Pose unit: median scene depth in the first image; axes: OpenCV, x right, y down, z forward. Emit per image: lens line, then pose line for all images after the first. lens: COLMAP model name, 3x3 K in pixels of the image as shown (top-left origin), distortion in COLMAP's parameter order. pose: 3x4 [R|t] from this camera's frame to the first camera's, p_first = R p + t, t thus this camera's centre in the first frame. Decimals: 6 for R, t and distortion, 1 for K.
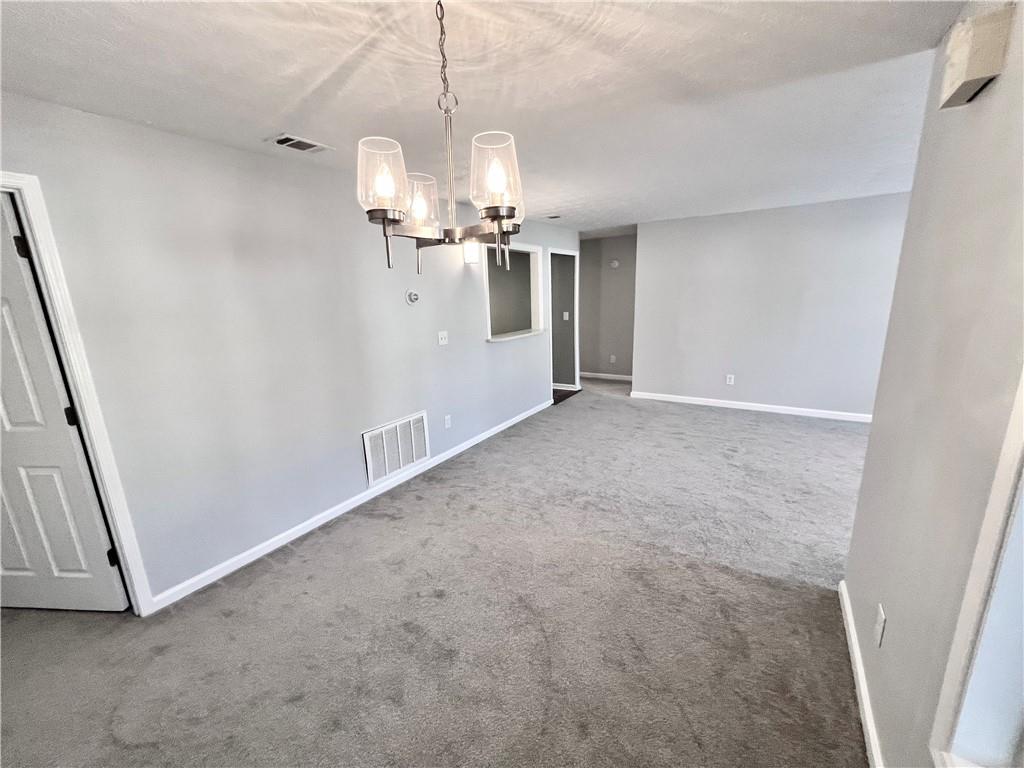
lens RADIAL K [[416.3, 0, 512.0], [0, 416.3, 384.0], [0, 0, 1]] dist [-0.000651, -0.000051]
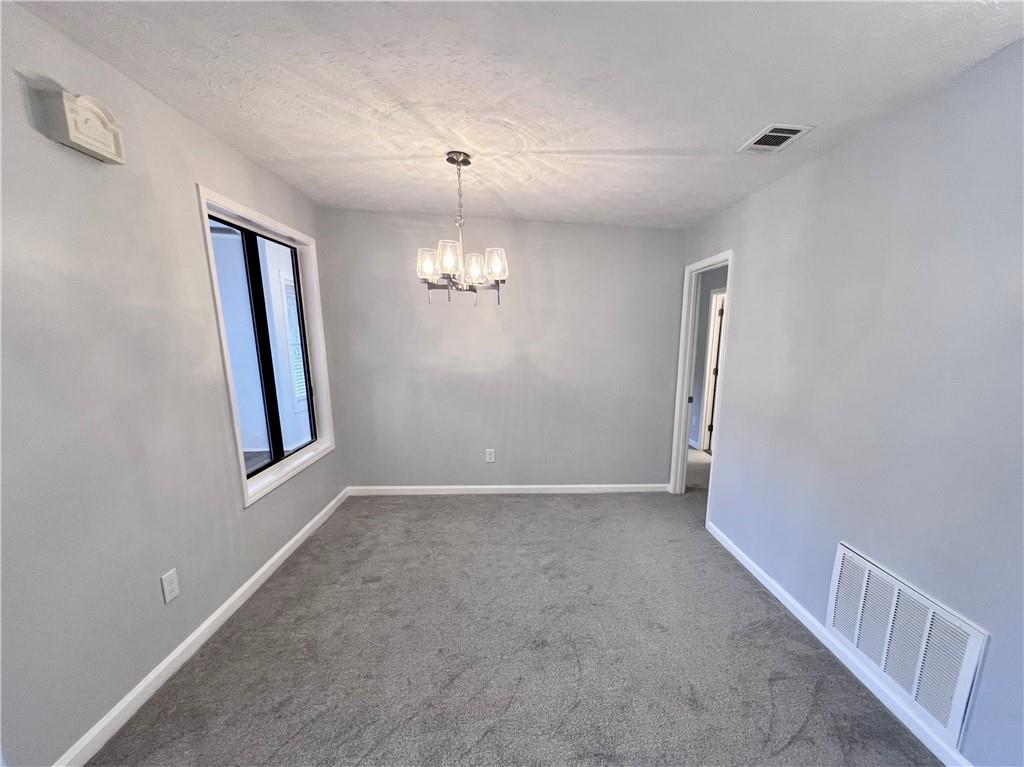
lens RADIAL K [[451.4, 0, 569.0], [0, 451.4, 436.9], [0, 0, 1]] dist [-0.000533, 0.000296]
pose [[-0.772698, 0.149382, -0.616947, 0.291163], [-0.136277, 0.910215, 0.391073, -0.197040], [0.619973, 0.386257, -0.682963, 0.986617]]
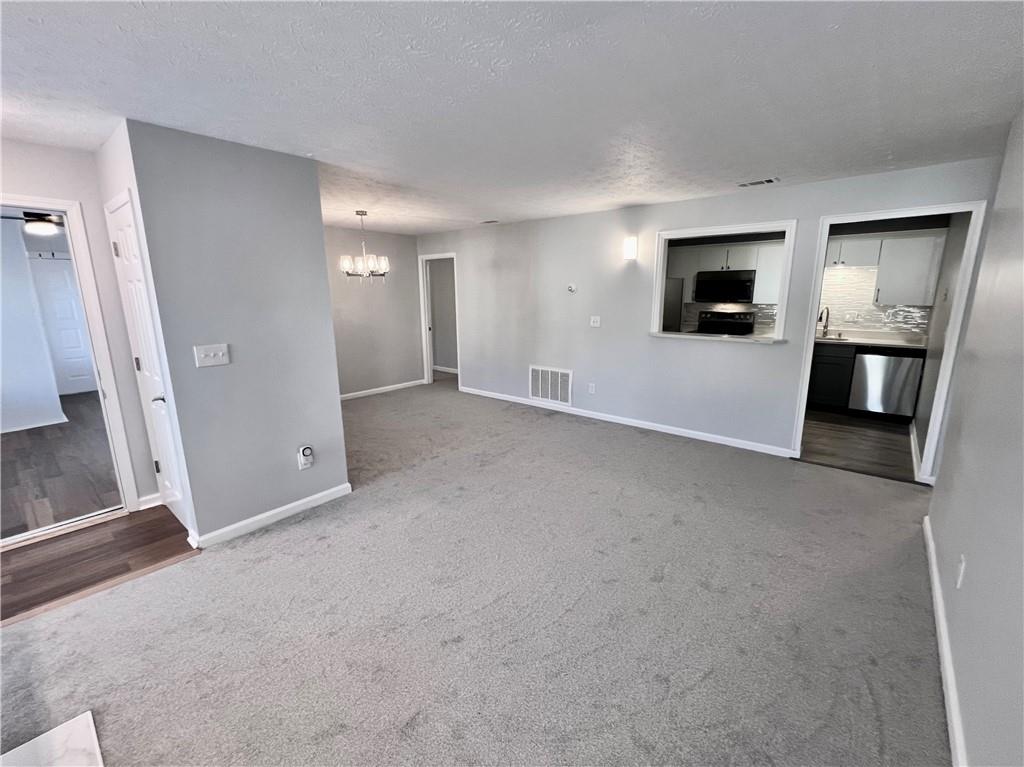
lens RADIAL K [[434.7, 0, 512.0], [0, 434.7, 383.5], [0, 0, 1]] dist [-0.001155, -0.000114]
pose [[-0.138909, 0.239040, -0.961022, 1.231151], [-0.199738, 0.943724, 0.263608, -0.239573], [0.969953, 0.228570, -0.083347, 0.944647]]
